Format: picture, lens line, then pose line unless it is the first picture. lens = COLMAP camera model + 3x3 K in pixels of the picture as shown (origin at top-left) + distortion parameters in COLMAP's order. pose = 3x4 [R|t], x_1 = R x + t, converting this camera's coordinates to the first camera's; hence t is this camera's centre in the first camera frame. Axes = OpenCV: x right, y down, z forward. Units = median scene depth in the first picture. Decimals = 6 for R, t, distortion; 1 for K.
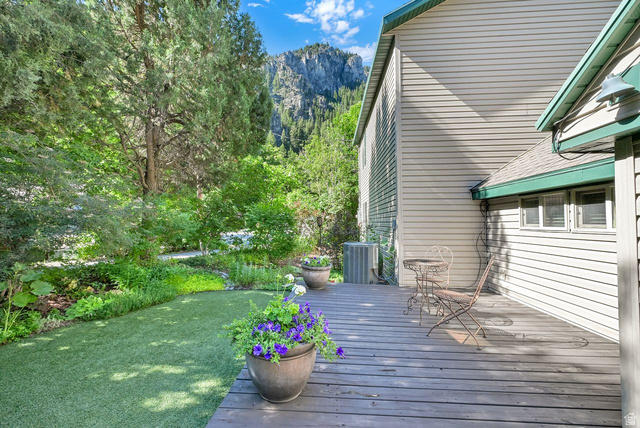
lens RADIAL K [[275.7, 0, 320.0], [0, 275.7, 214.0], [0, 0, 1]] dist [0.001608, 0.000240]
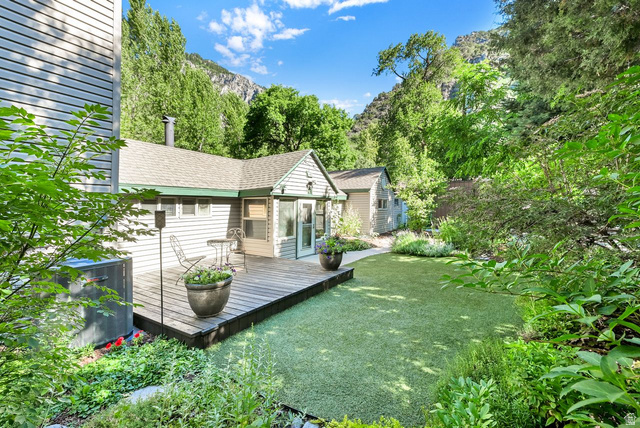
lens RADIAL K [[261.9, 0, 319.5], [0, 261.9, 209.7], [0, 0, 1]] dist [0.000729, -0.000031]
pose [[-0.875129, -0.001455, 0.483887, -0.998584], [-0.013265, 0.999692, -0.020985, 0.037411], [-0.483707, -0.024784, -0.874879, 2.540324]]
